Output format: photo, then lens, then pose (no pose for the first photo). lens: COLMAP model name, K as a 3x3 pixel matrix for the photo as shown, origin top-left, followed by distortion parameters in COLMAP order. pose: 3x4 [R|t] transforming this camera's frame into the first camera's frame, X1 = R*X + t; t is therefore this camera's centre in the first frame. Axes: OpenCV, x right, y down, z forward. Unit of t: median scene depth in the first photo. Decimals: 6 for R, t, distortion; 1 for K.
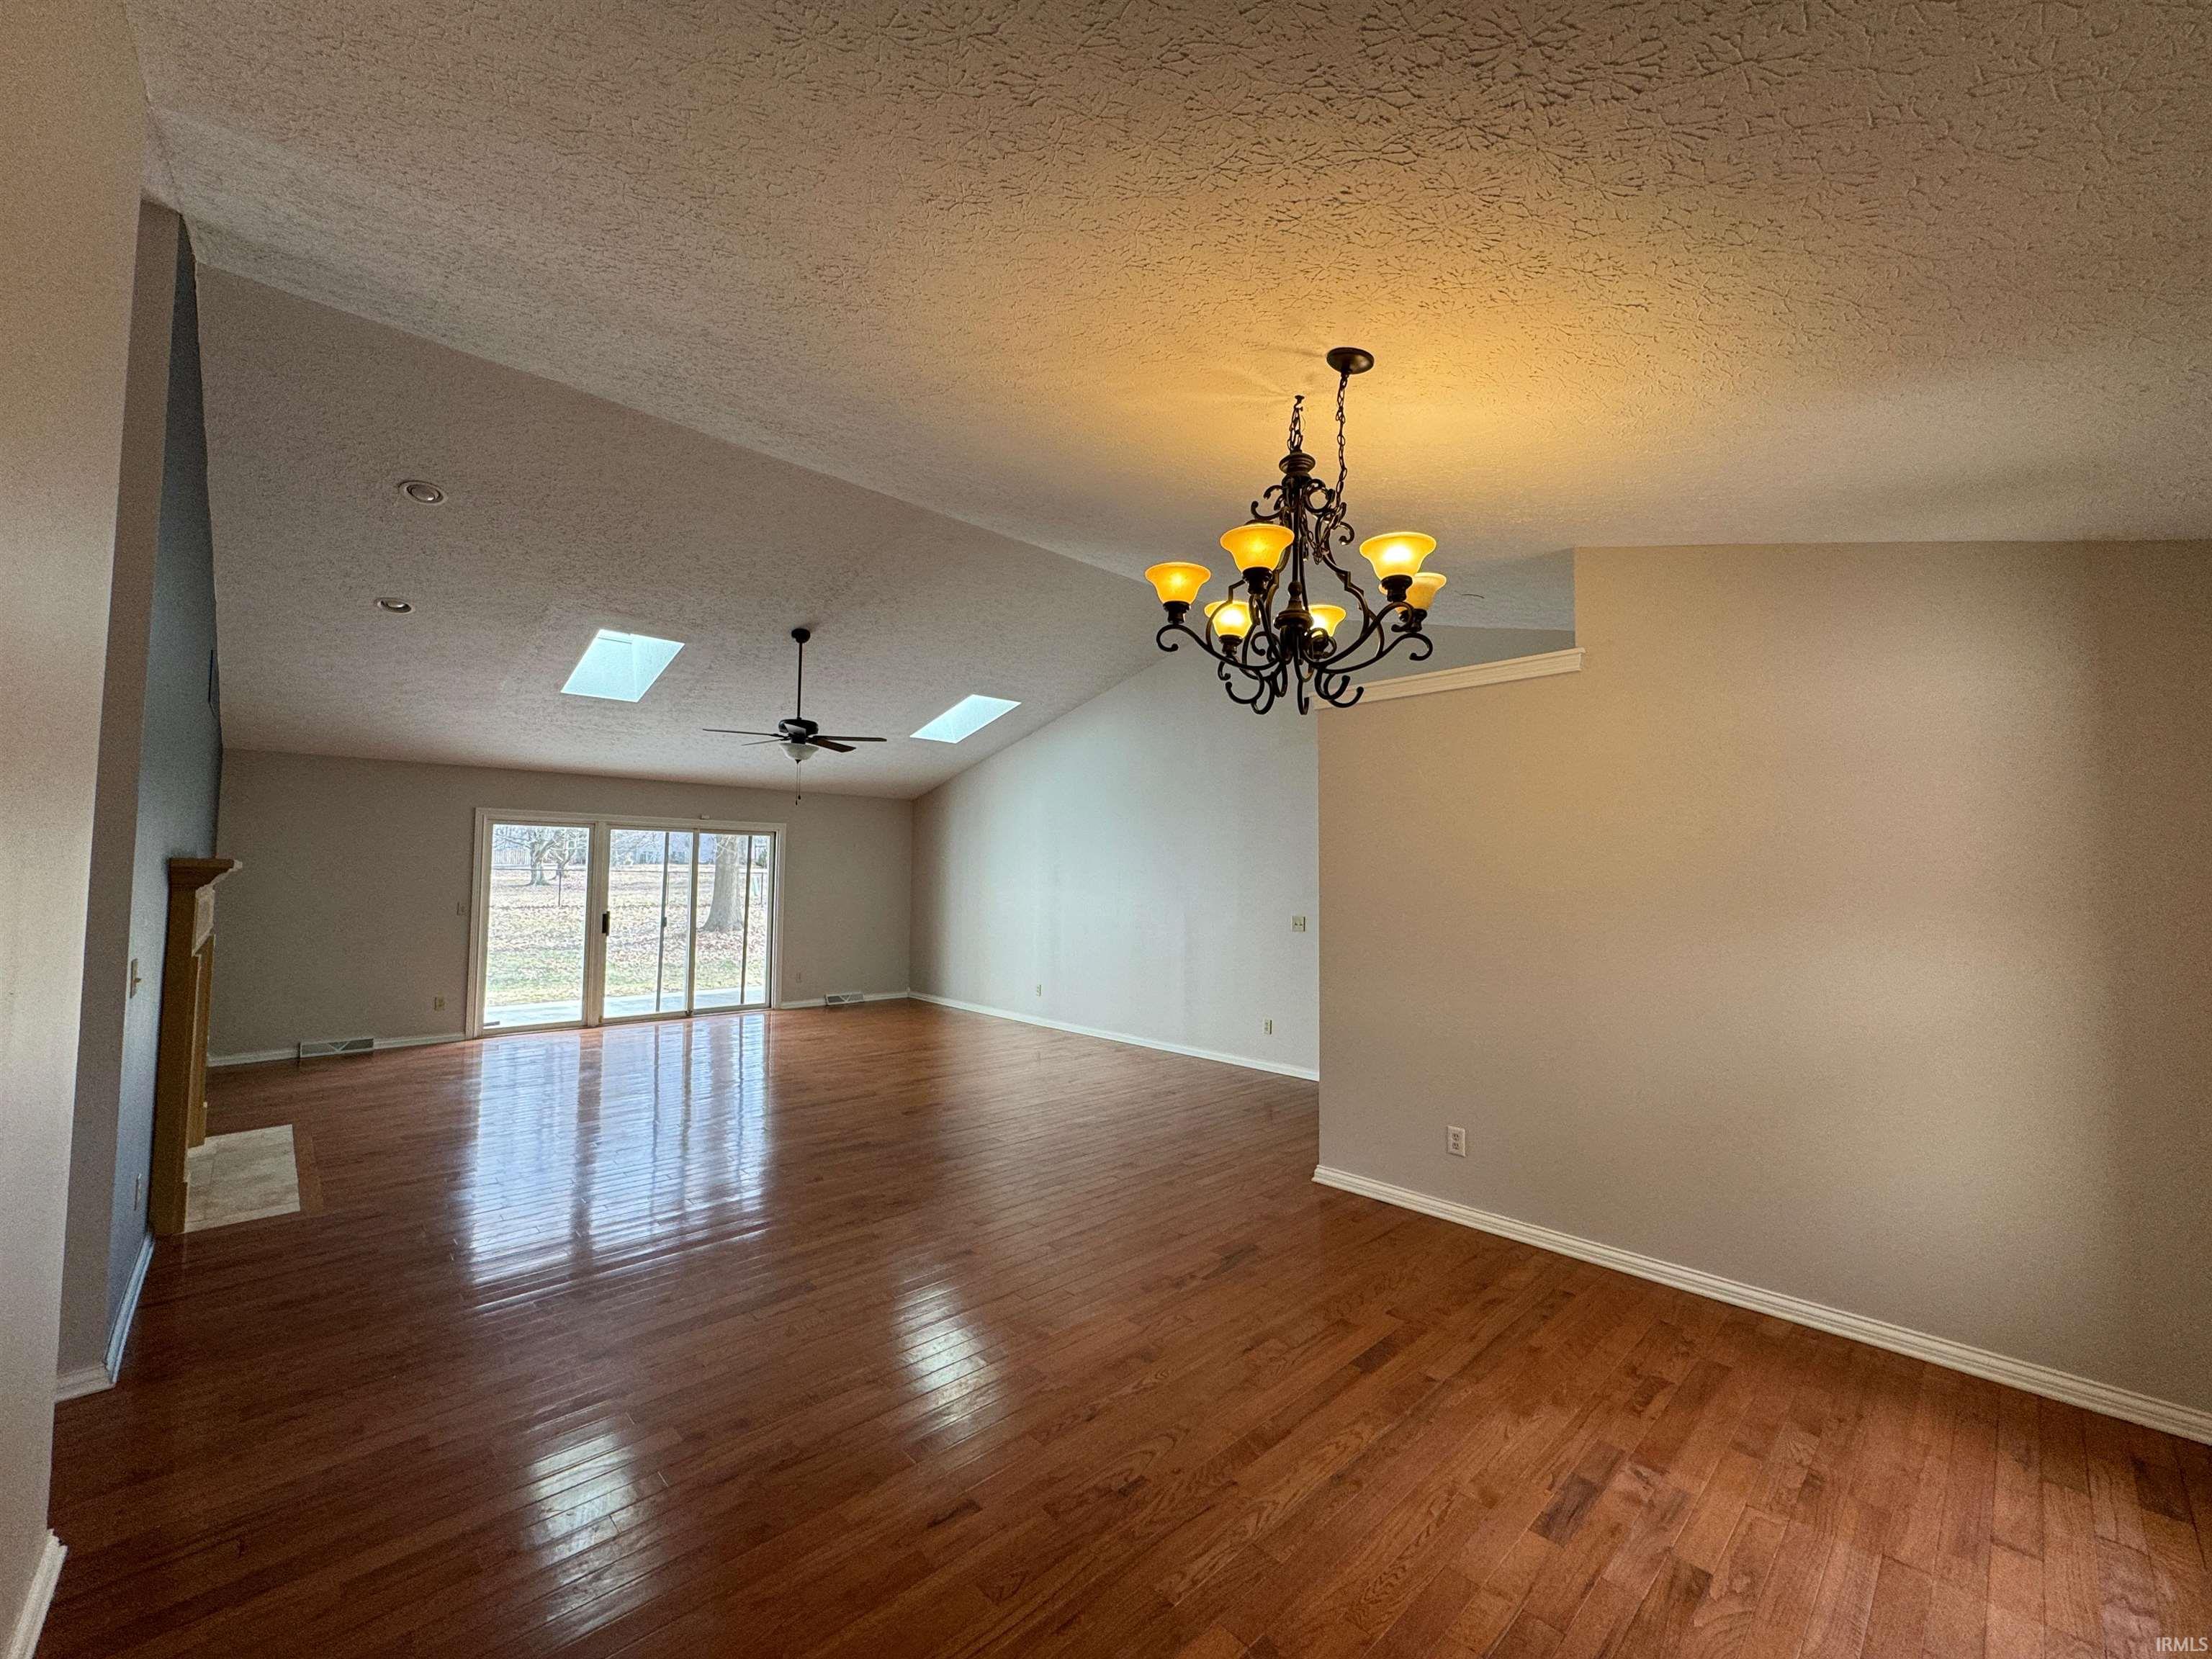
lens RADIAL K [[878.8, 0, 1099.0], [0, 878.8, 825.5], [0, 0, 1]] dist [-0.001487, -0.000164]
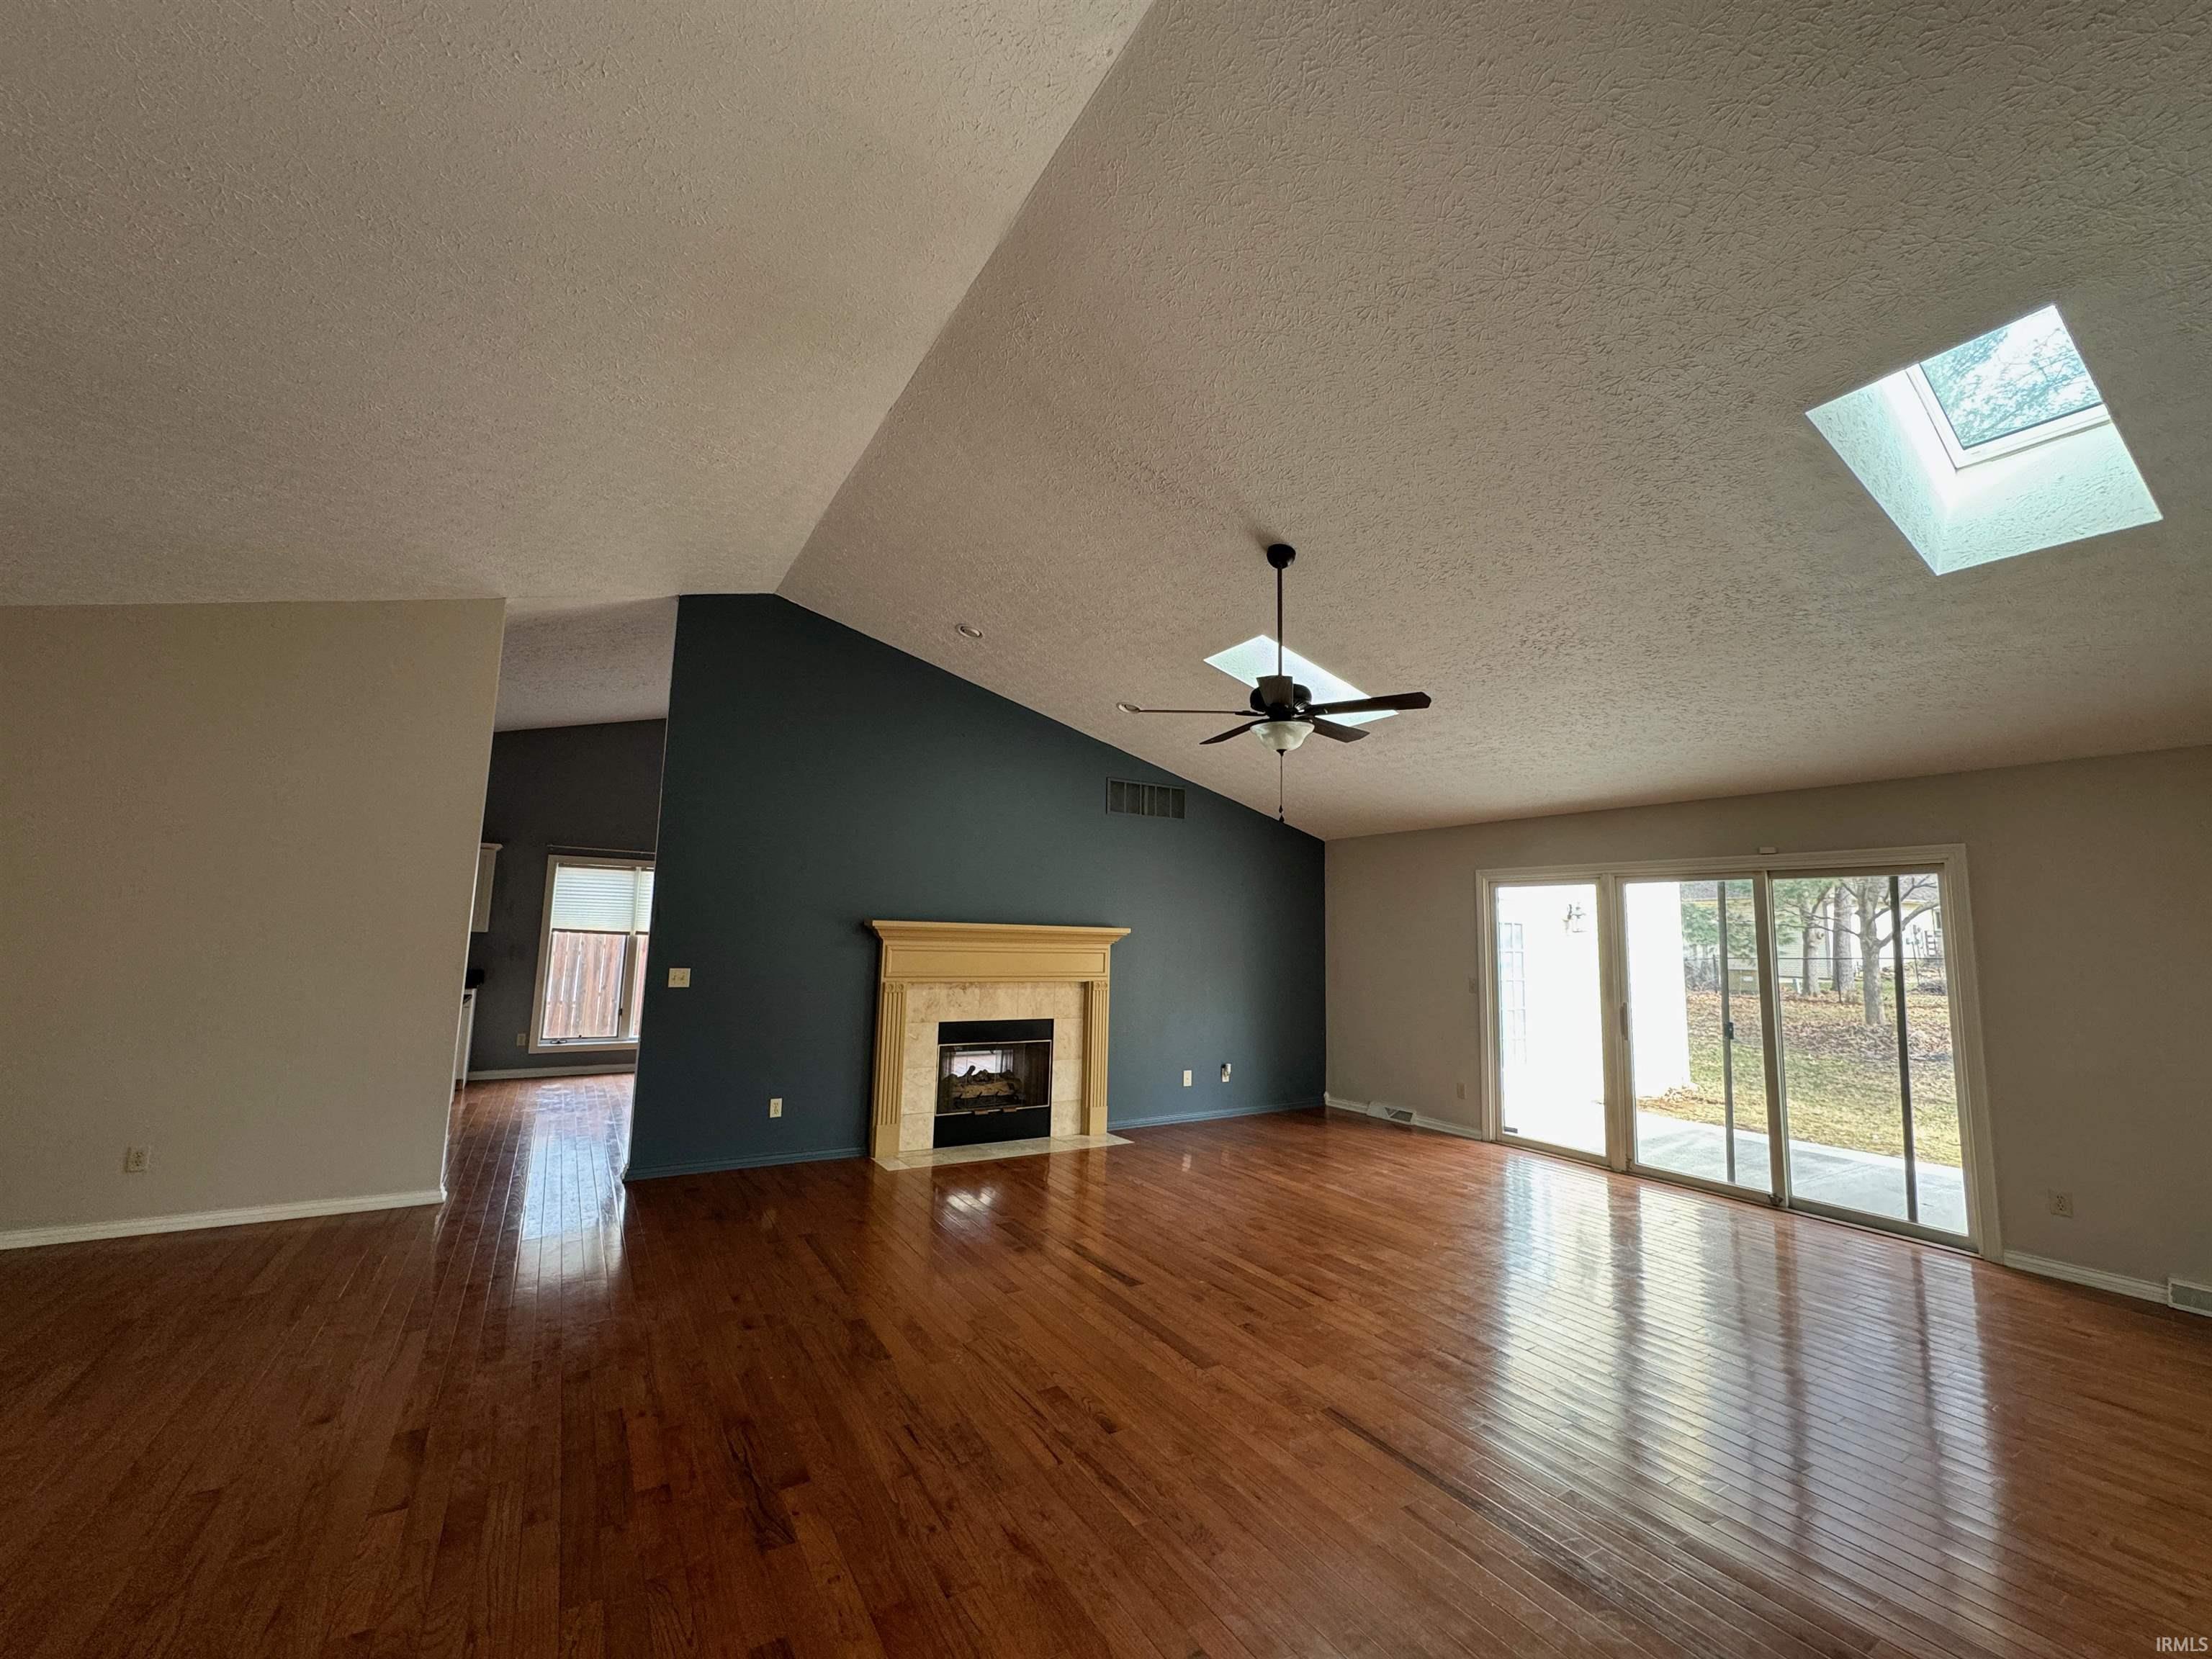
lens RADIAL K [[894.1, 0, 1103.6], [0, 894.1, 875.5], [0, 0, 1]] dist [-0.000601, -0.000030]
pose [[-0.211881, -0.074781, -0.974430, 0.214727], [0.041040, 0.995508, -0.085322, 0.041708], [0.976433, -0.058069, -0.207860, 0.767271]]
